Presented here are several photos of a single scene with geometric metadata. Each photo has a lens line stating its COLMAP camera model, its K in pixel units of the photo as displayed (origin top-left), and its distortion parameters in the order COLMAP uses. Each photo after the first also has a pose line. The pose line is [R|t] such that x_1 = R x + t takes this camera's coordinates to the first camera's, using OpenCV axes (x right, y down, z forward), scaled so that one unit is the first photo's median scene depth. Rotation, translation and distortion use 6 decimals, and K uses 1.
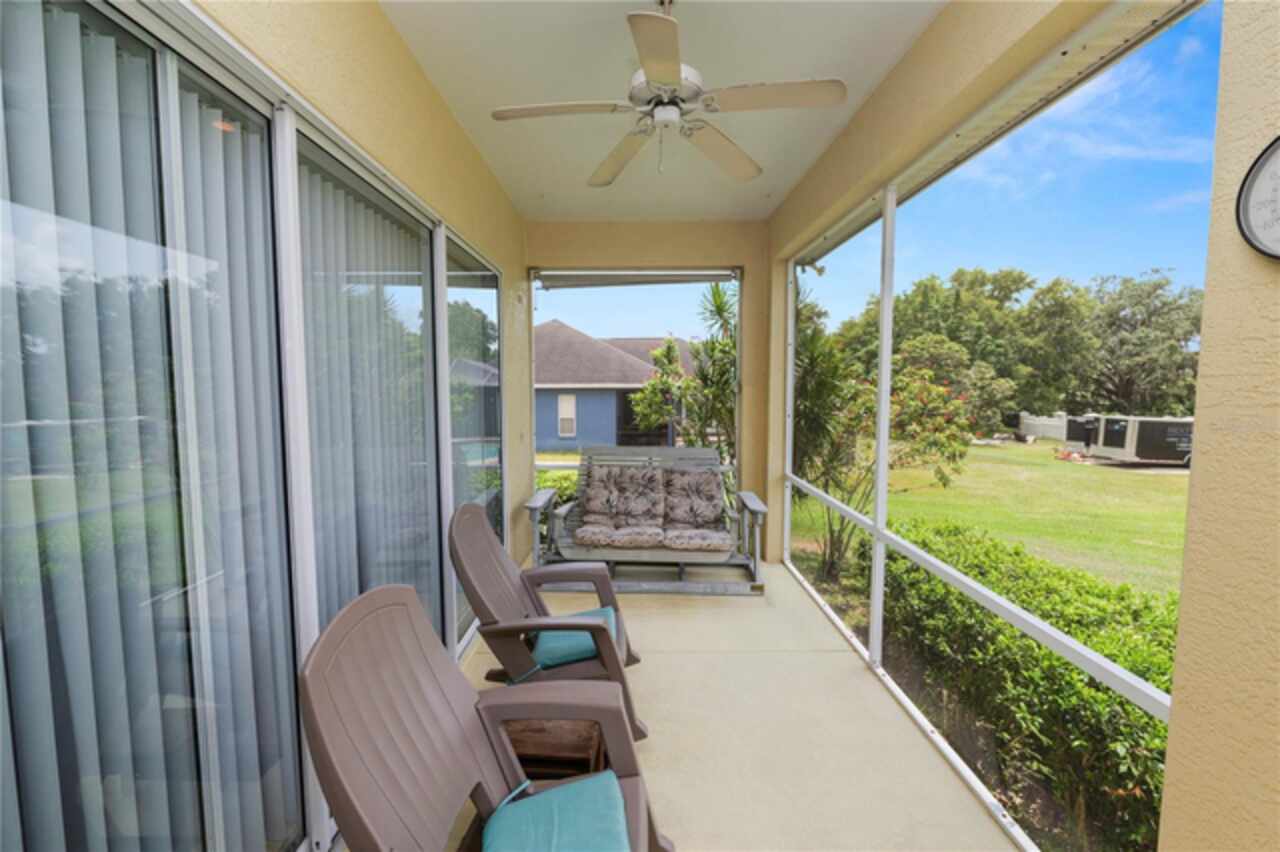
lens RADIAL K [[522.6, 0, 646.8], [0, 522.6, 427.5], [0, 0, 1]] dist [-0.010508, 0.000426]
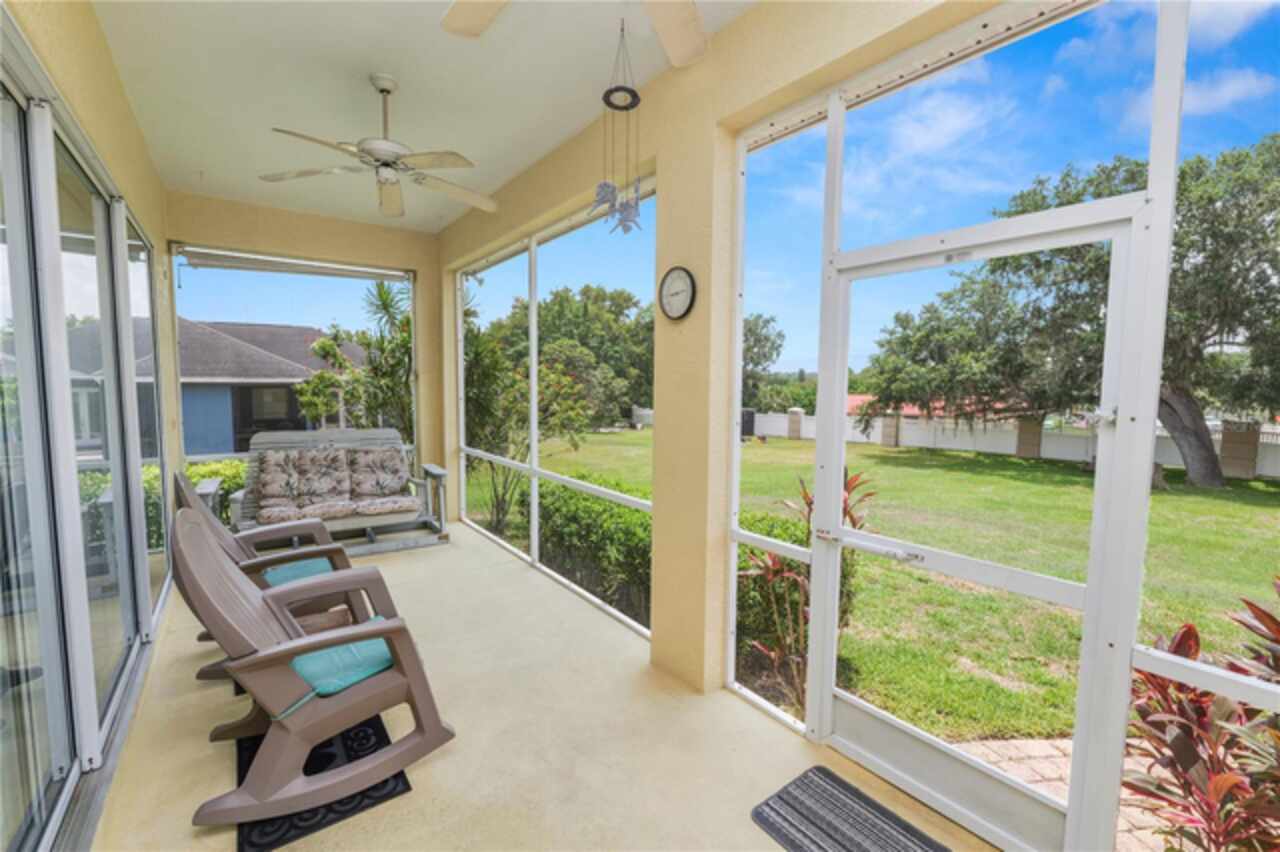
lens RADIAL K [[522.6, 0, 620.7], [0, 522.6, 419.5], [0, 0, 1]] dist [-0.010508, 0.000426]
pose [[0.826727, -0.027816, 0.561915, -0.093236], [0.034166, 0.999416, -0.000794, 0.033821], [-0.561565, 0.019855, 0.827194, -0.188995]]
